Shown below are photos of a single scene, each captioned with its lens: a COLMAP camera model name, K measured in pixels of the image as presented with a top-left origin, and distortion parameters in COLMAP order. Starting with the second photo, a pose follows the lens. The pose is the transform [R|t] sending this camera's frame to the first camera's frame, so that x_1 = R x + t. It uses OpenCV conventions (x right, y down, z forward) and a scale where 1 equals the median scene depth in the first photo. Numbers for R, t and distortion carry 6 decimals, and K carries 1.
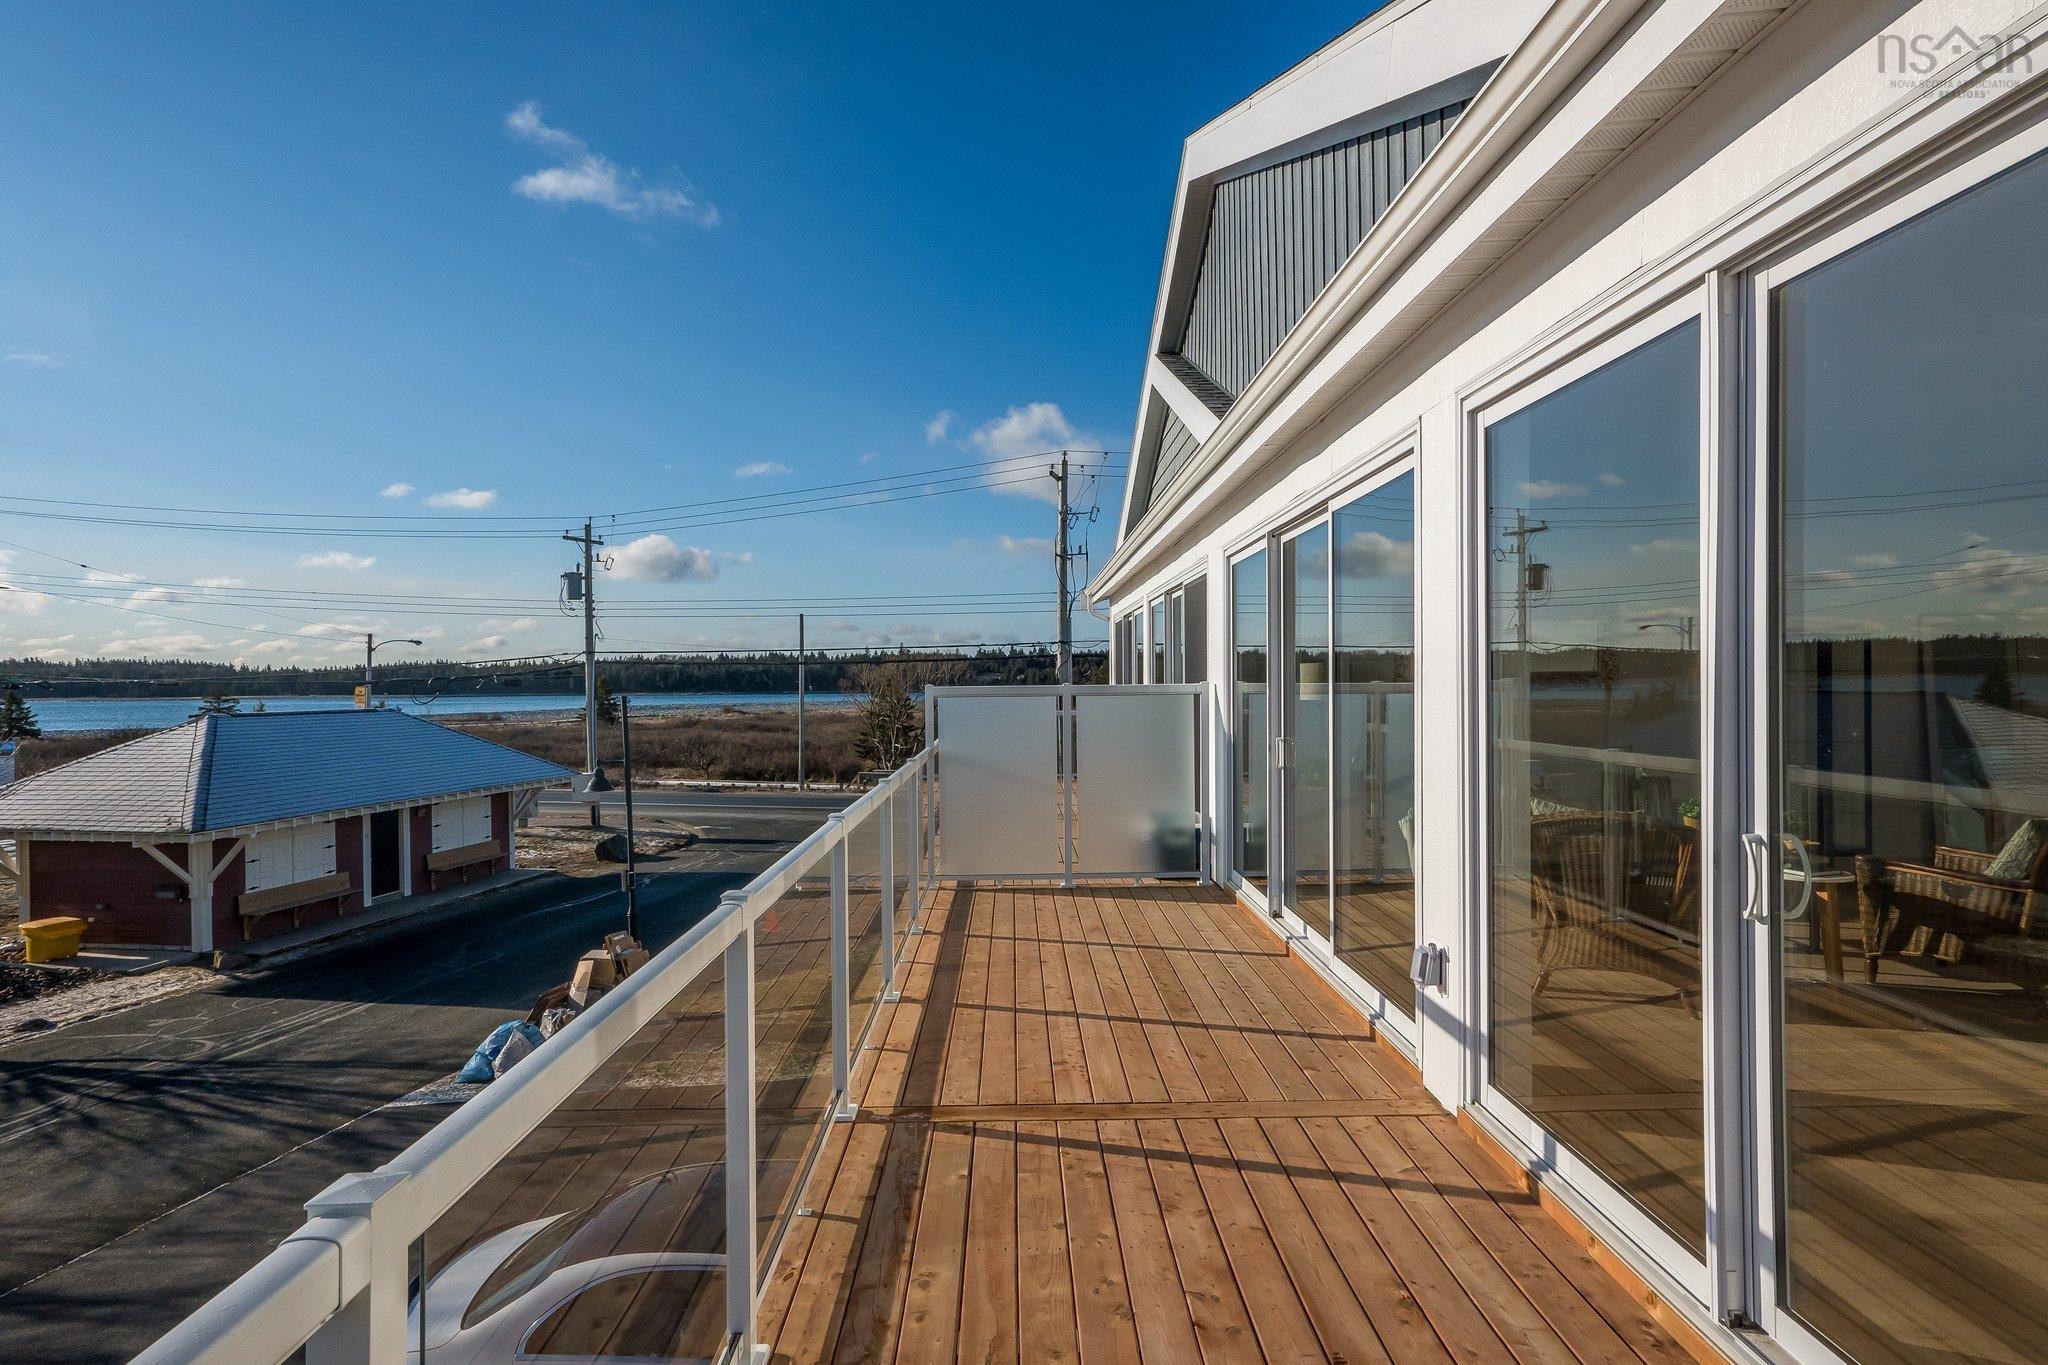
lens RADIAL K [[1031.8, 0, 1037.5], [0, 1031.8, 682.1], [0, 0, 1]] dist [0.001298, -0.000380]
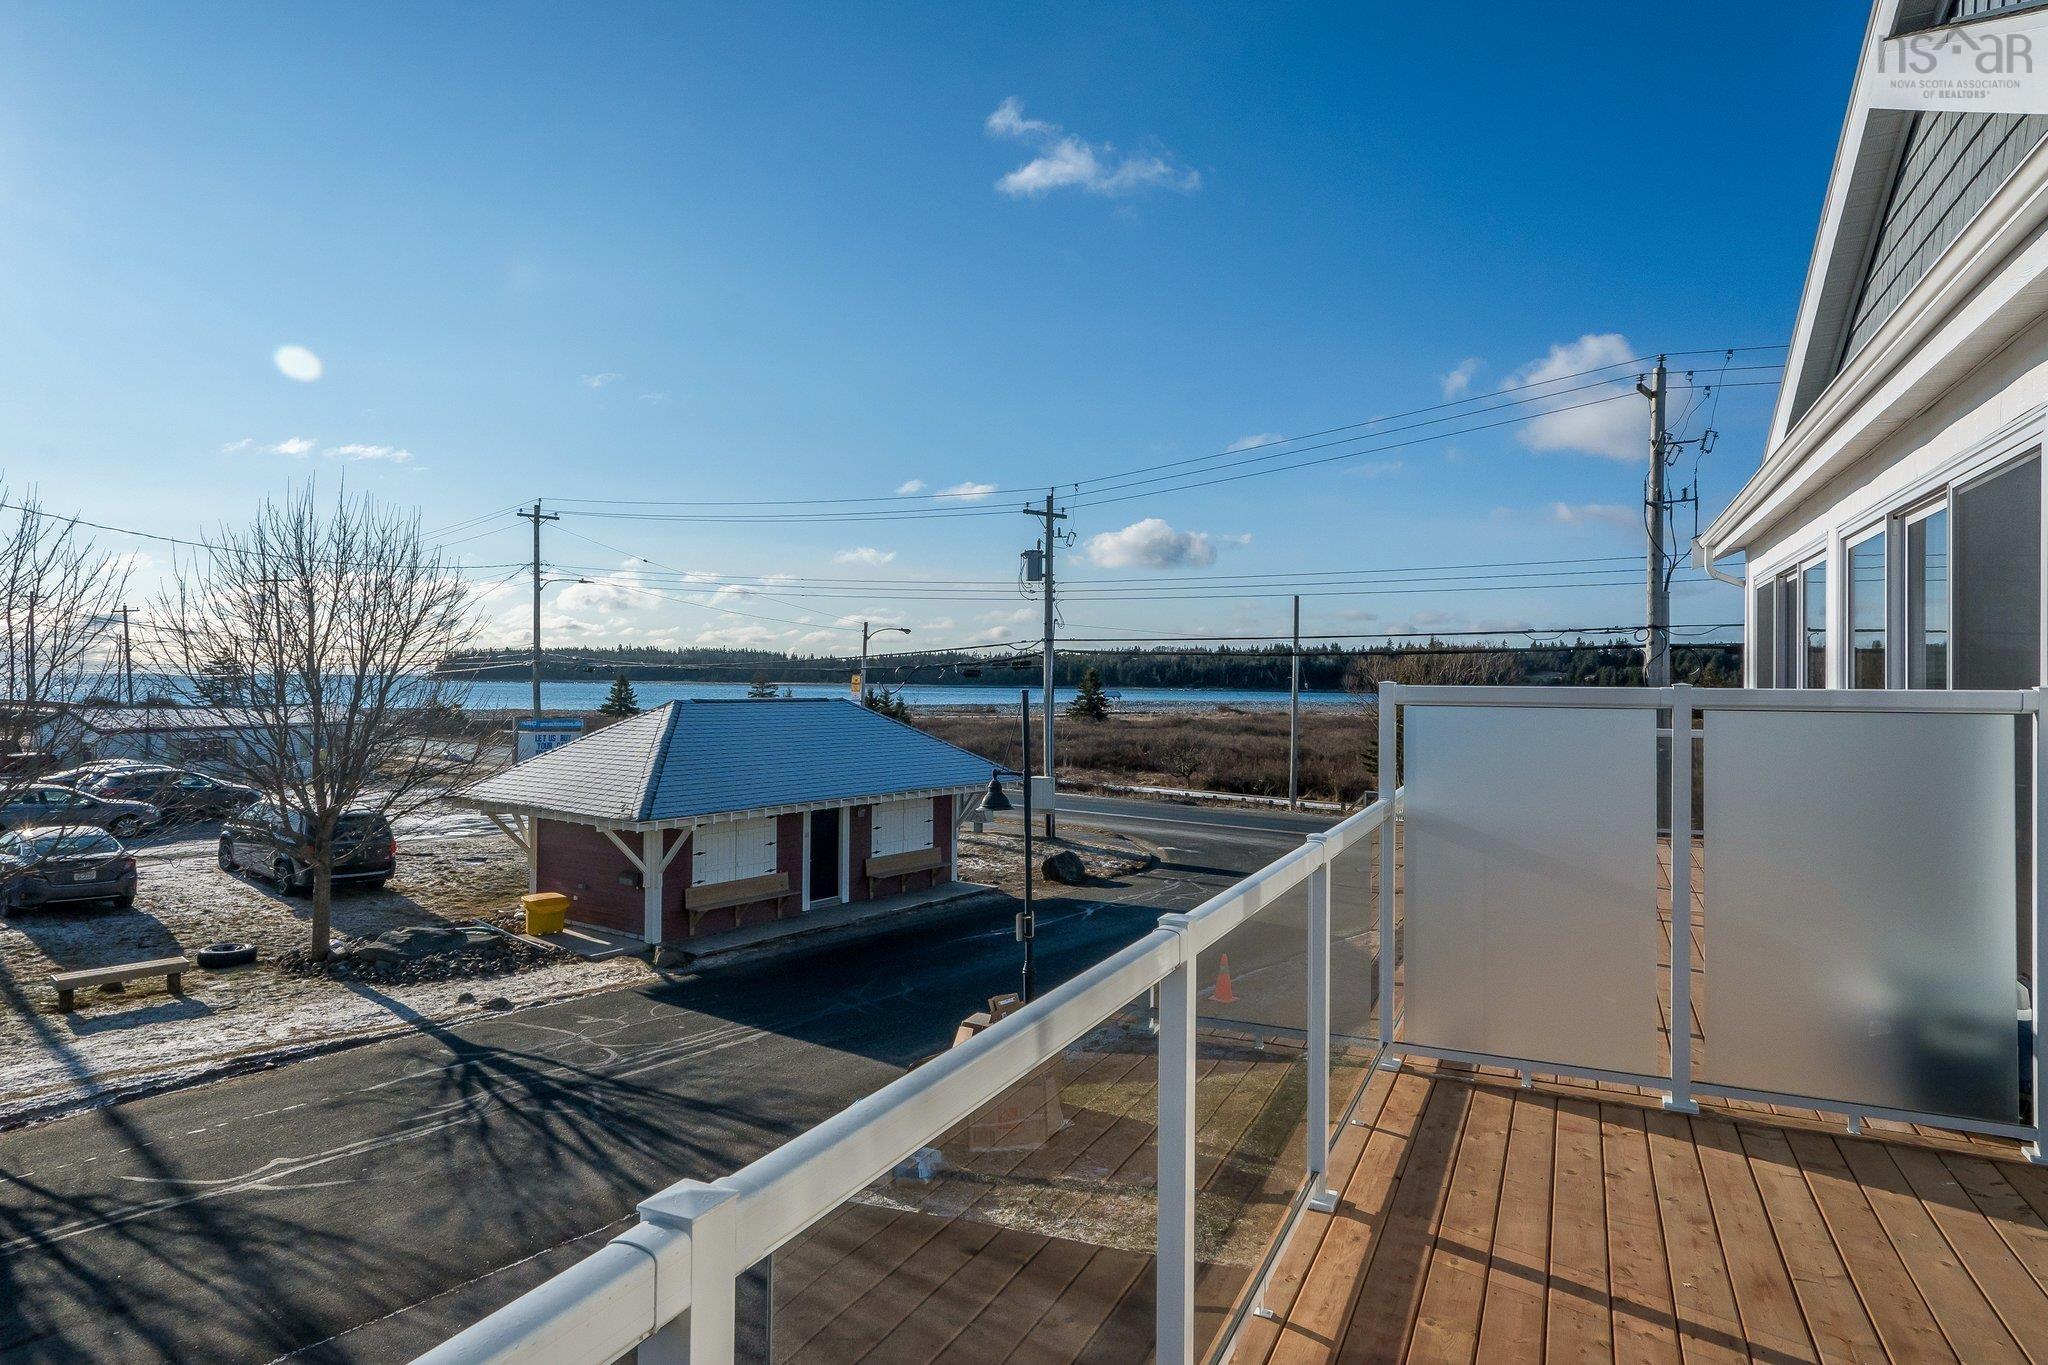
lens RADIAL K [[1180.8, 0, 1027.8], [0, 1180.8, 662.9], [0, 0, 1]] dist [0.001642, 0.001841]
pose [[0.895676, 0.011416, -0.444560, -0.000074], [-0.017373, 0.999806, -0.009329, 0.000927], [0.444367, 0.016079, 0.895700, 0.150491]]
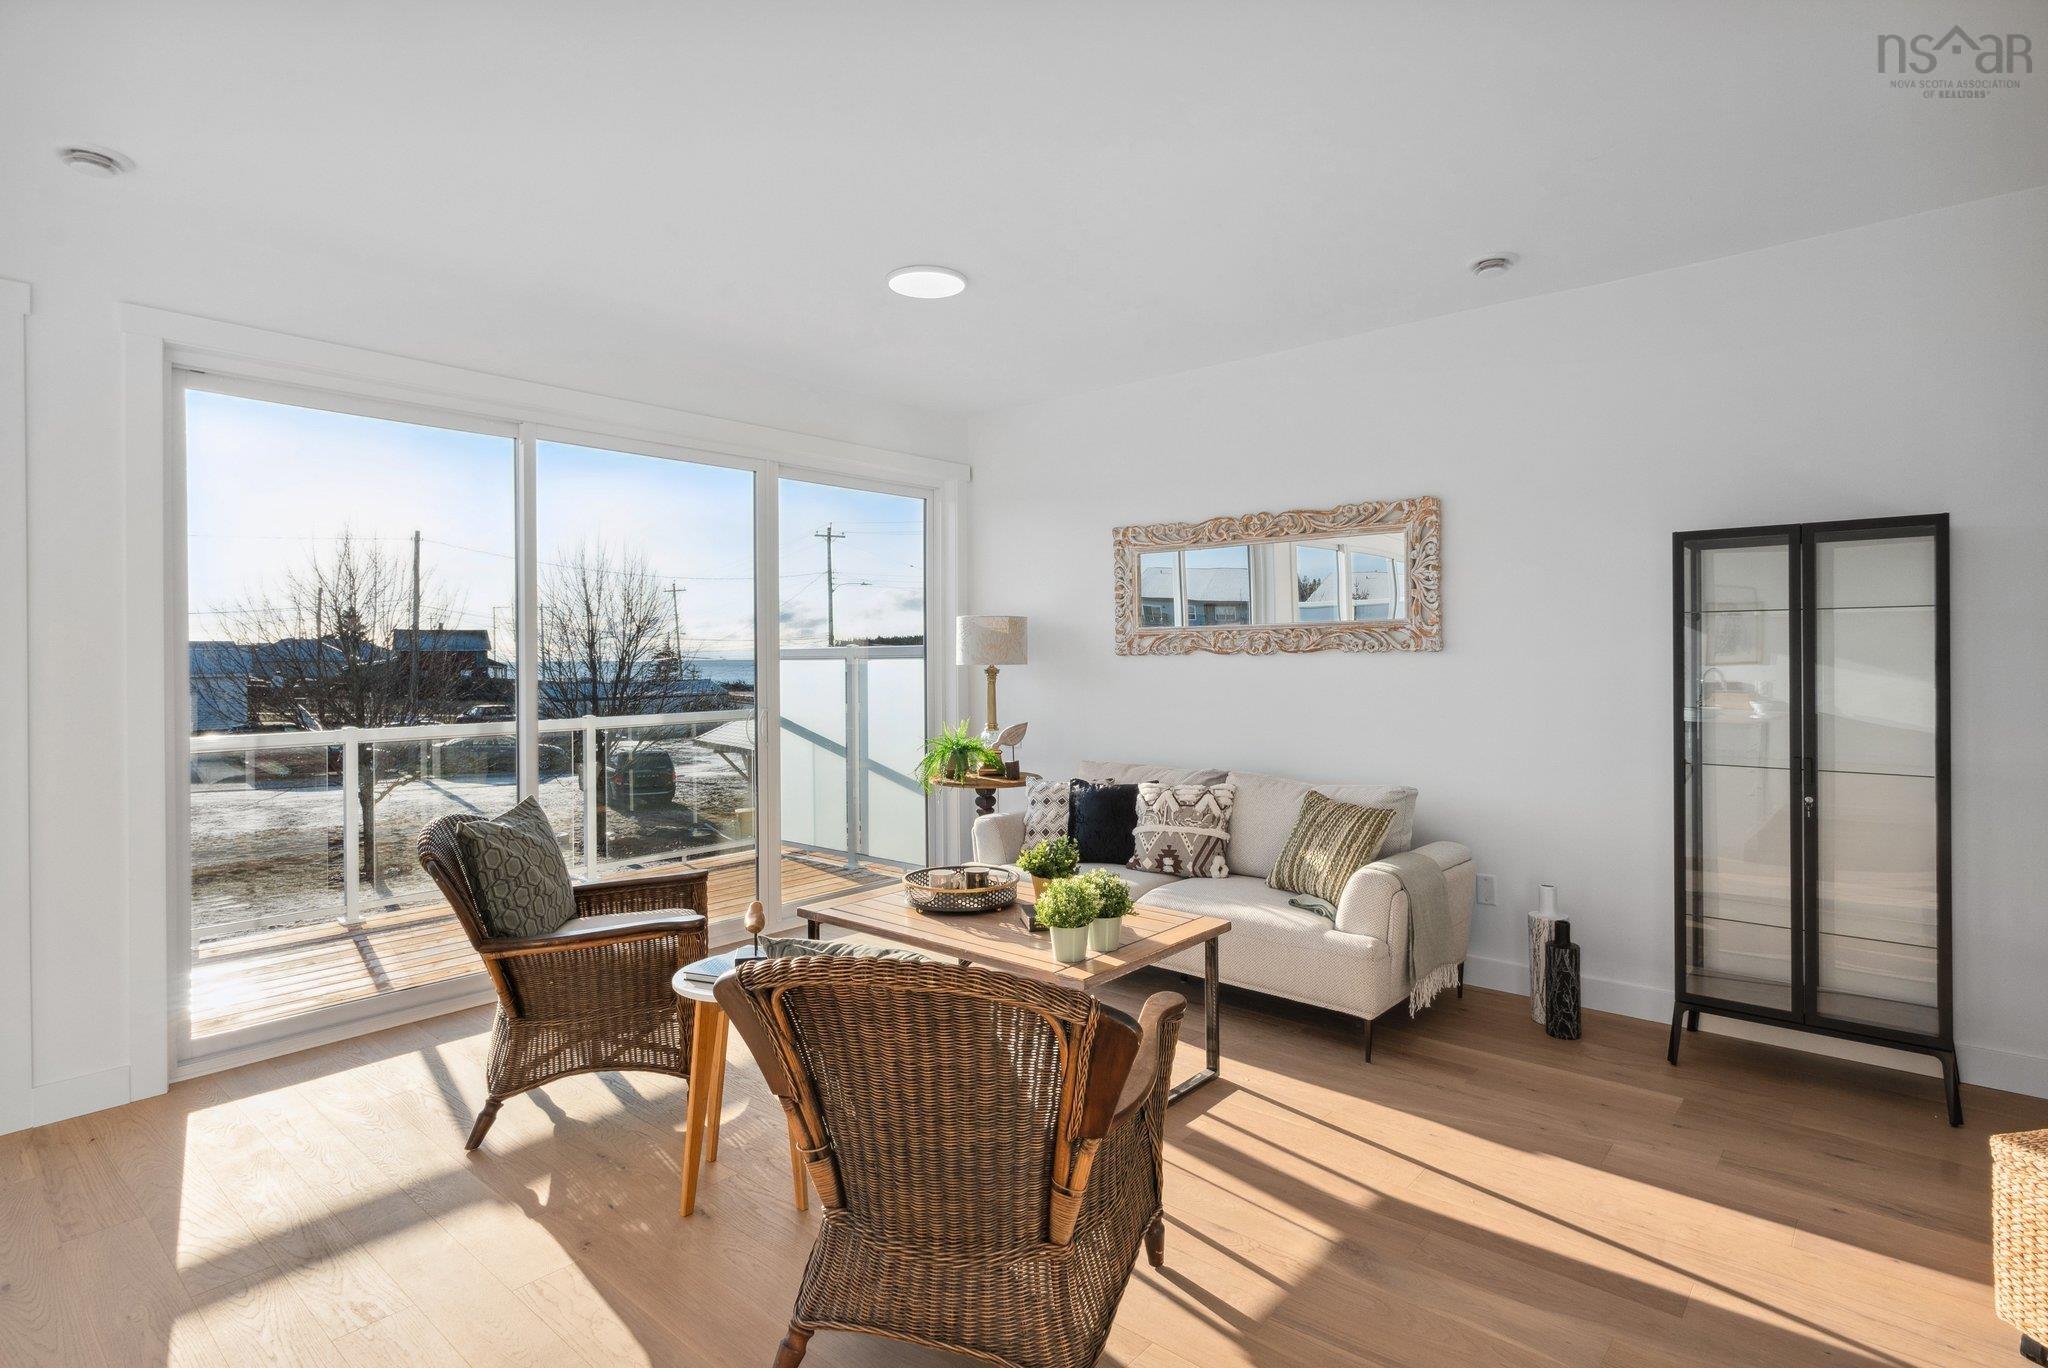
lens RADIAL K [[1035.1, 0, 1036.6], [0, 1035.1, 671.9], [0, 0, 1]] dist [-0.005450, 0.001118]
pose [[0.740379, 0.012421, -0.672075, 0.328719], [0.002883, 0.999761, 0.021653, 0.002880], [0.672183, -0.017969, 0.740167, 0.177853]]
